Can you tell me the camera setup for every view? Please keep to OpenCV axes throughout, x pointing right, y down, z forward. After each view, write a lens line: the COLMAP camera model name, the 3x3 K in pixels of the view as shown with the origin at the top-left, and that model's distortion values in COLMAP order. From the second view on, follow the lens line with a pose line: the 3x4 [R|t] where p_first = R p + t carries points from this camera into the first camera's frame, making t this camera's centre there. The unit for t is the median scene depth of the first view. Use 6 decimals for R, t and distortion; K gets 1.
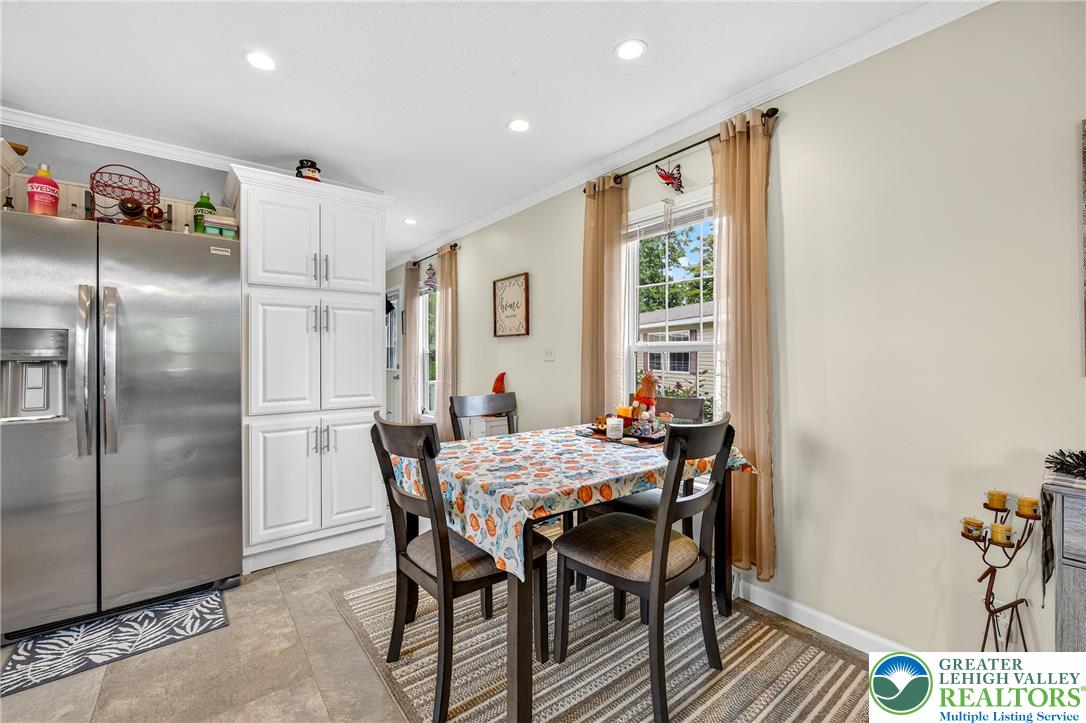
lens RADIAL K [[446.4, 0, 544.0], [0, 446.4, 355.4], [0, 0, 1]] dist [-0.001361, 0.000083]
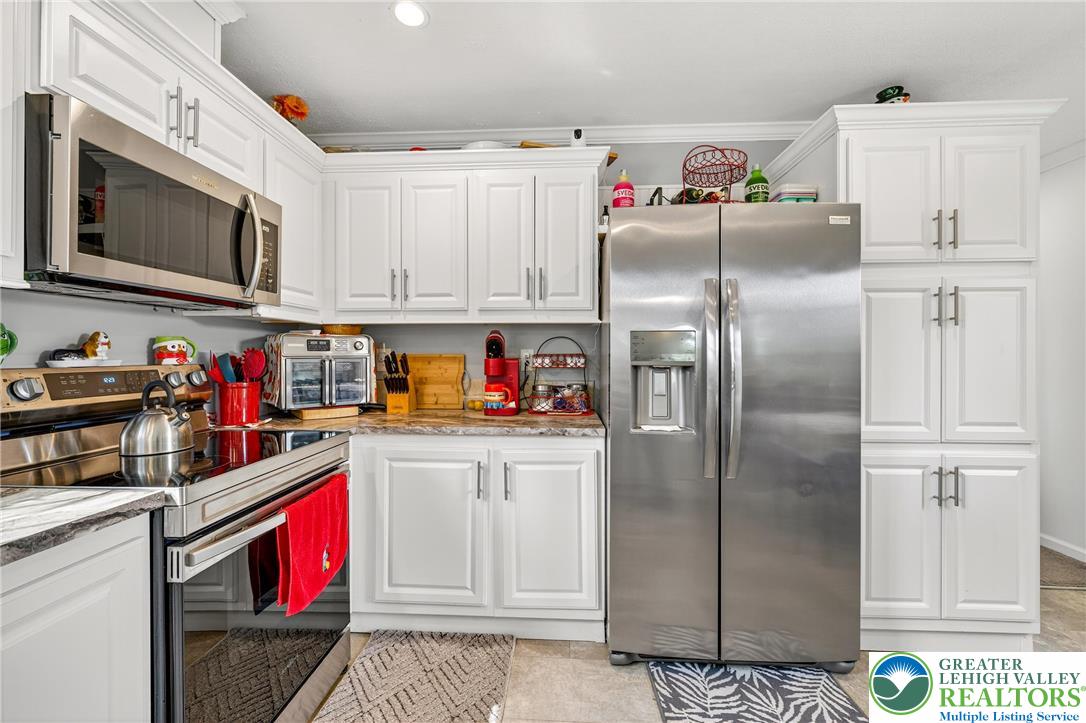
lens RADIAL K [[446.4, 0, 543.1], [0, 446.4, 354.2], [0, 0, 1]] dist [-0.001361, 0.000083]
pose [[0.759045, 0.006135, -0.651009, -0.529392], [-0.004694, 0.999981, 0.003952, -0.010217], [0.651021, 0.000056, 0.759059, 0.099472]]
